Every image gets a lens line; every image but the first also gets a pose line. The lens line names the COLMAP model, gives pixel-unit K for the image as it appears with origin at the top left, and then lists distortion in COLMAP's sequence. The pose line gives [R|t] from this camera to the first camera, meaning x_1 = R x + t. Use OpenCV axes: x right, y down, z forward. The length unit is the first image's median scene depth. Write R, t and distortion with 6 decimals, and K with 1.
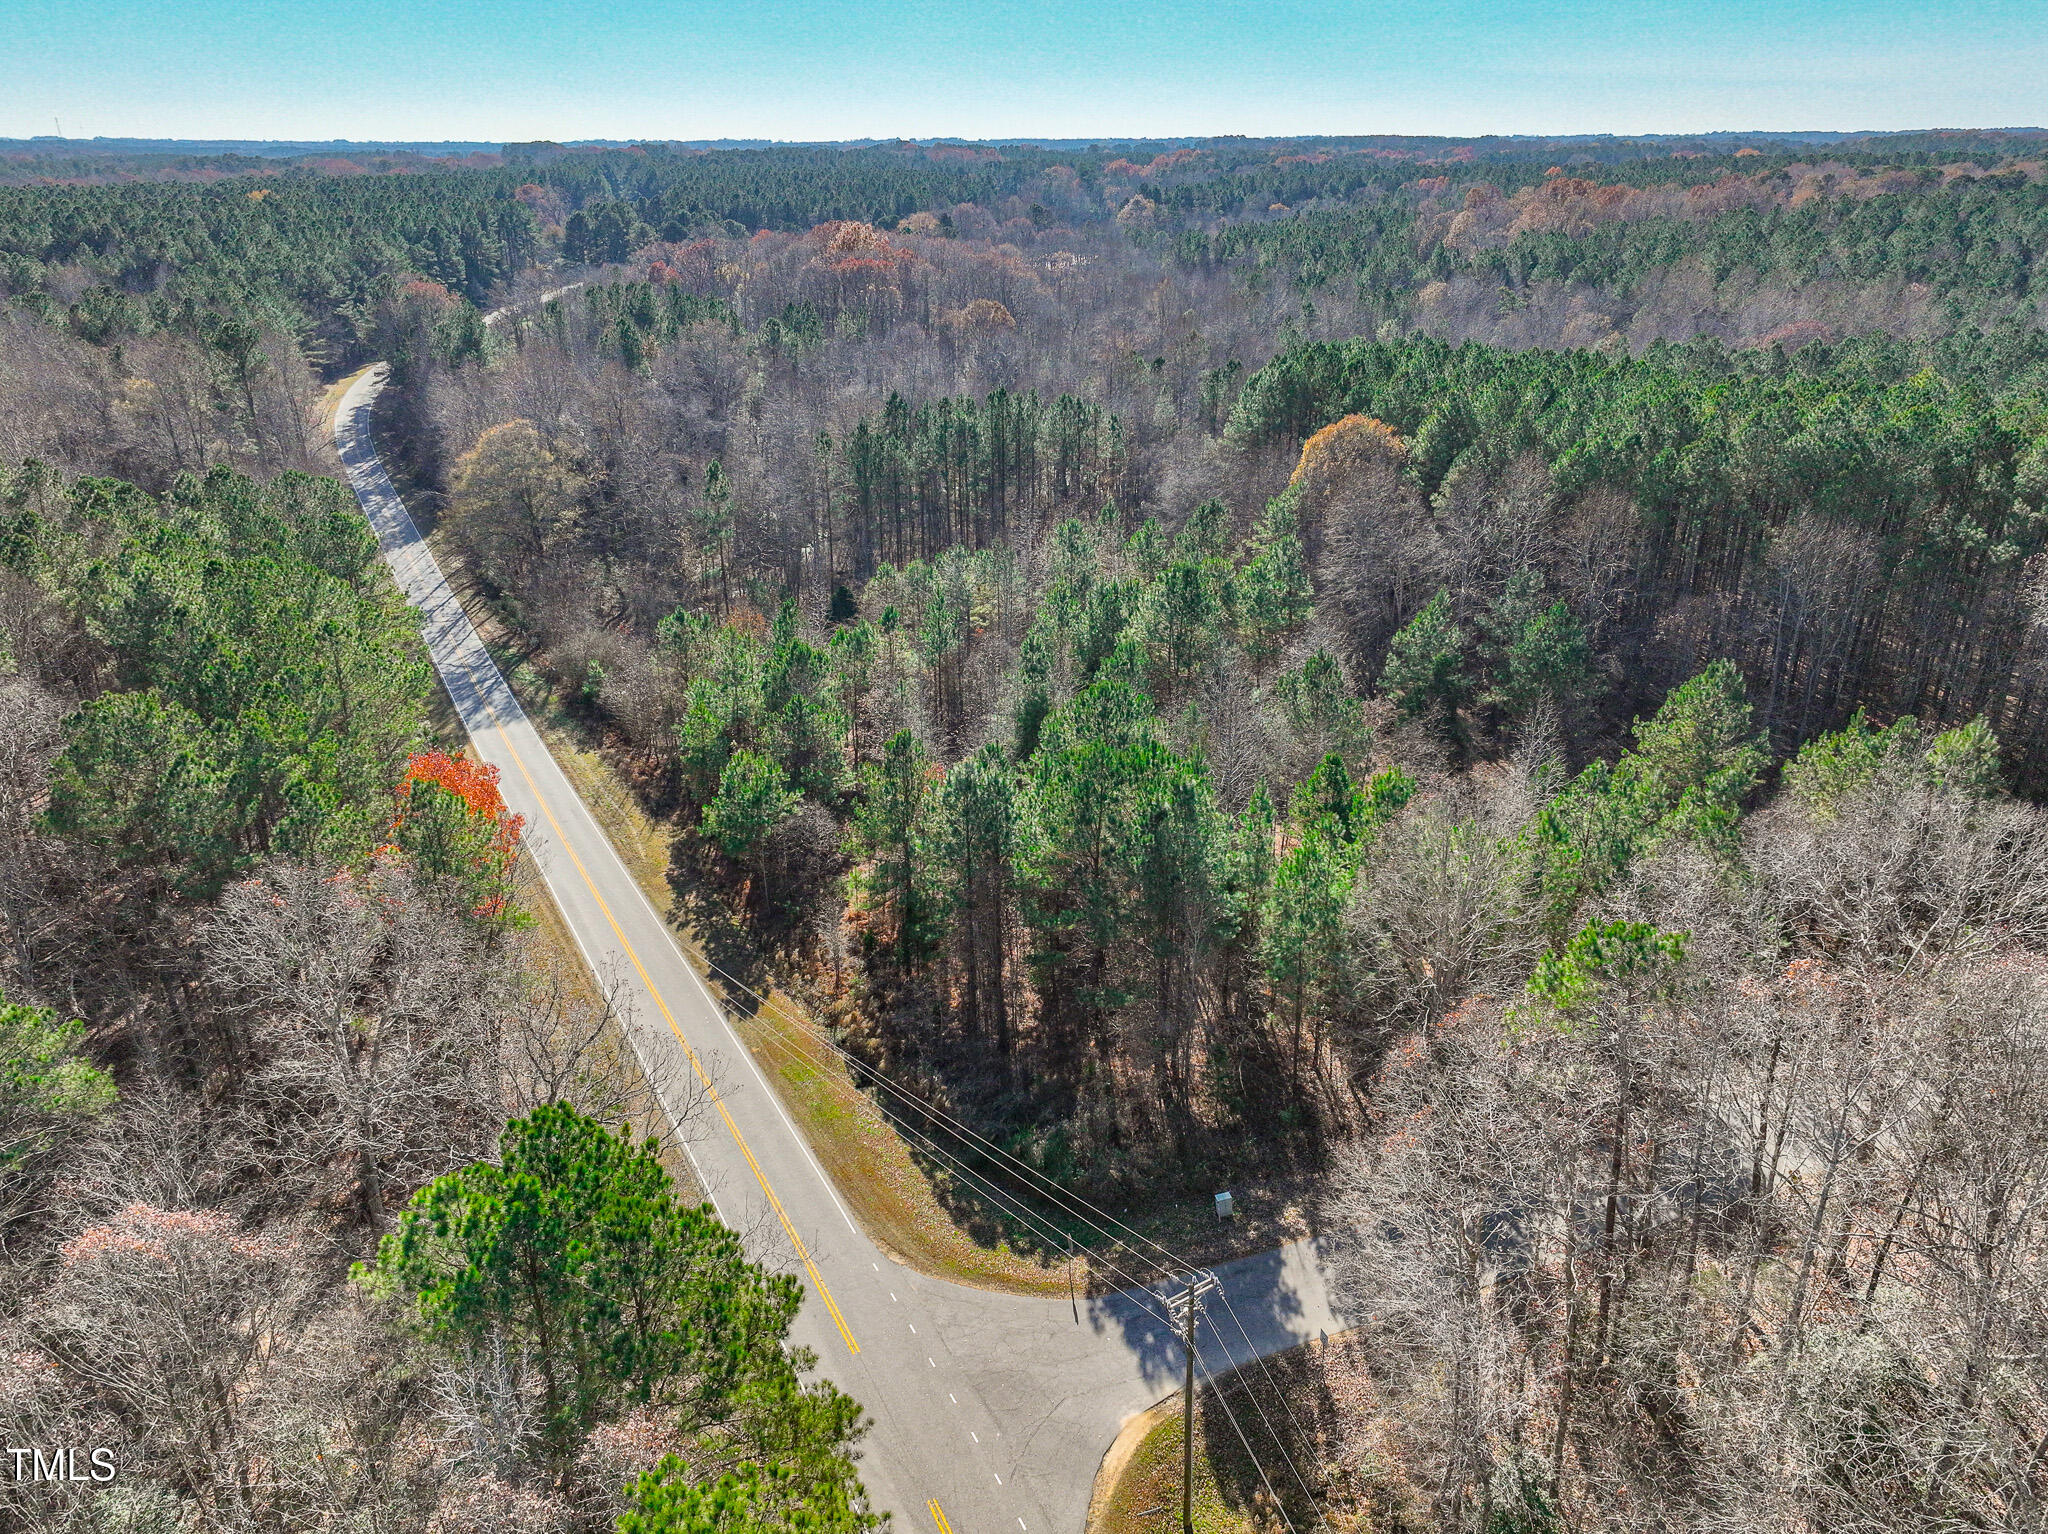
lens RADIAL K [[1441.4, 0, 1022.2], [0, 1441.4, 747.7], [0, 0, 1]] dist [0.006204, 0.008535]
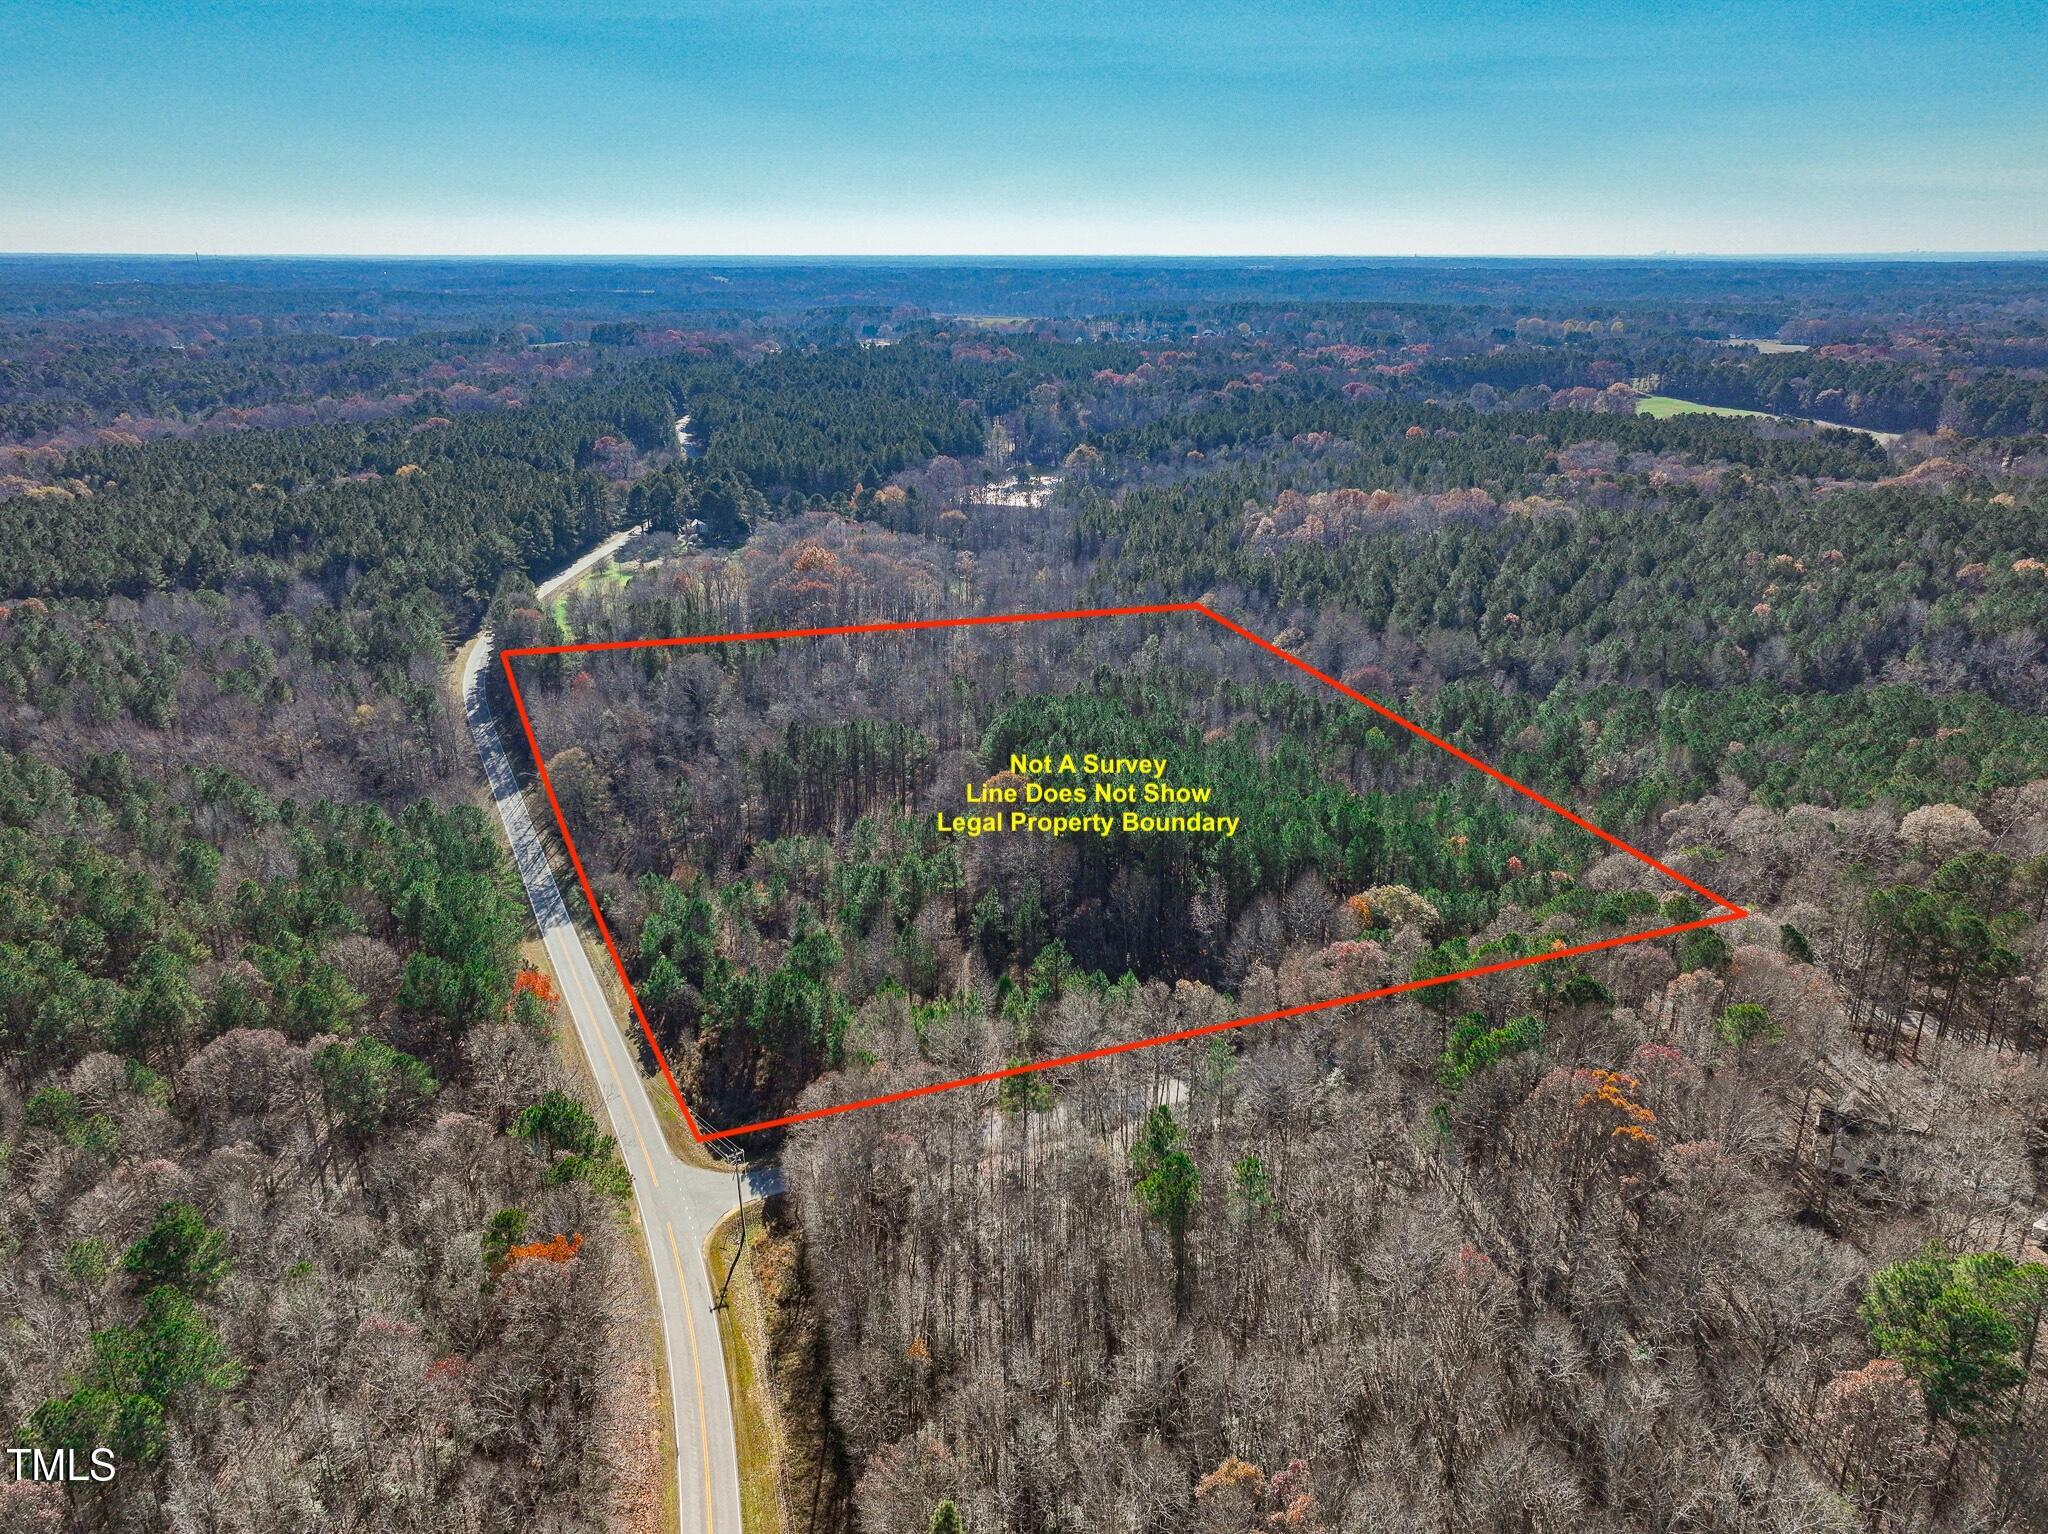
lens RADIAL K [[1426.6, 0, 1019.8], [0, 1426.6, 812.9], [0, 0, 1]] dist [-0.007555, 0.004812]
pose [[0.998542, 0.020187, -0.050061, 0.279197], [-0.021035, 0.999643, -0.016480, -0.118989], [0.049710, 0.017509, 0.998610, -0.706077]]
